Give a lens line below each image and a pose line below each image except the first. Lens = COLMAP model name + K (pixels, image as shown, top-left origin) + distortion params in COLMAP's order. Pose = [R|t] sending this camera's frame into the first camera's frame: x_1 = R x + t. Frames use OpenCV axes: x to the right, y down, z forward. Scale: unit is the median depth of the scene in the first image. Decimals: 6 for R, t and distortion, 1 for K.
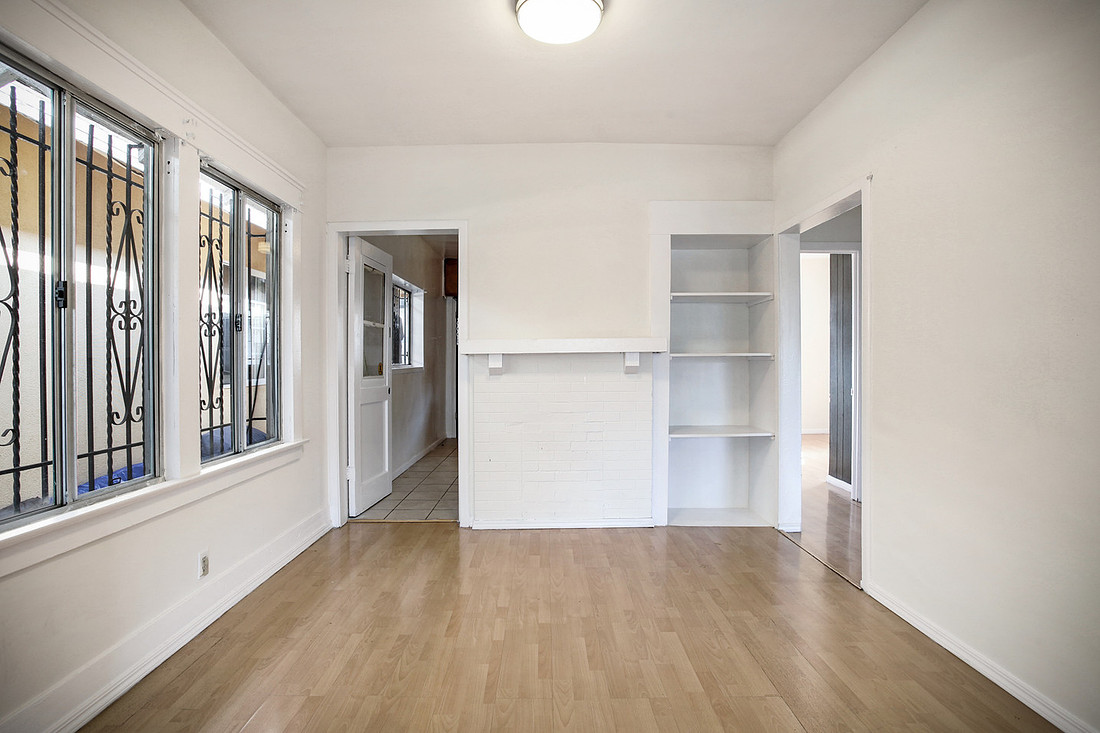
lens RADIAL K [[533.6, 0, 523.6], [0, 533.6, 363.2], [0, 0, 1]] dist [-0.079107, 0.031319]
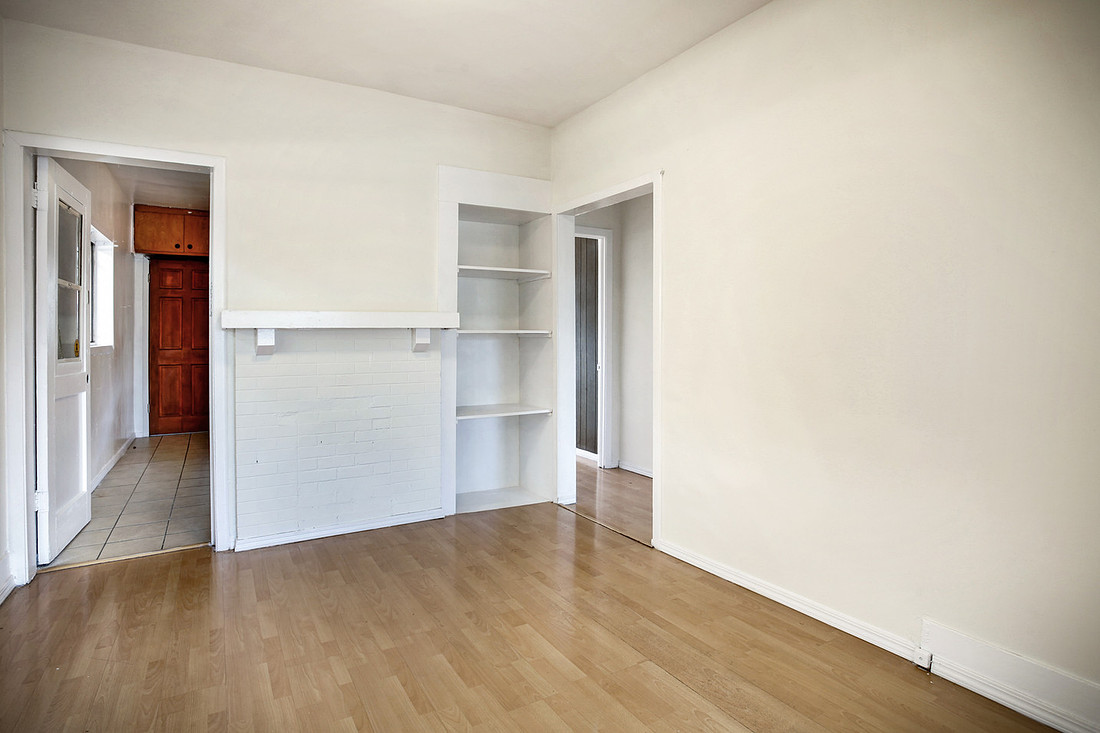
lens RADIAL K [[575.5, 0, 508.0], [0, 575.5, 337.7], [0, 0, 1]] dist [-0.085815, 0.040670]
pose [[0.867883, 0.002854, 0.496760, -0.152512], [-0.000228, 0.999986, -0.005346, 0.000619], [-0.496768, 0.004527, 0.867871, 0.075141]]
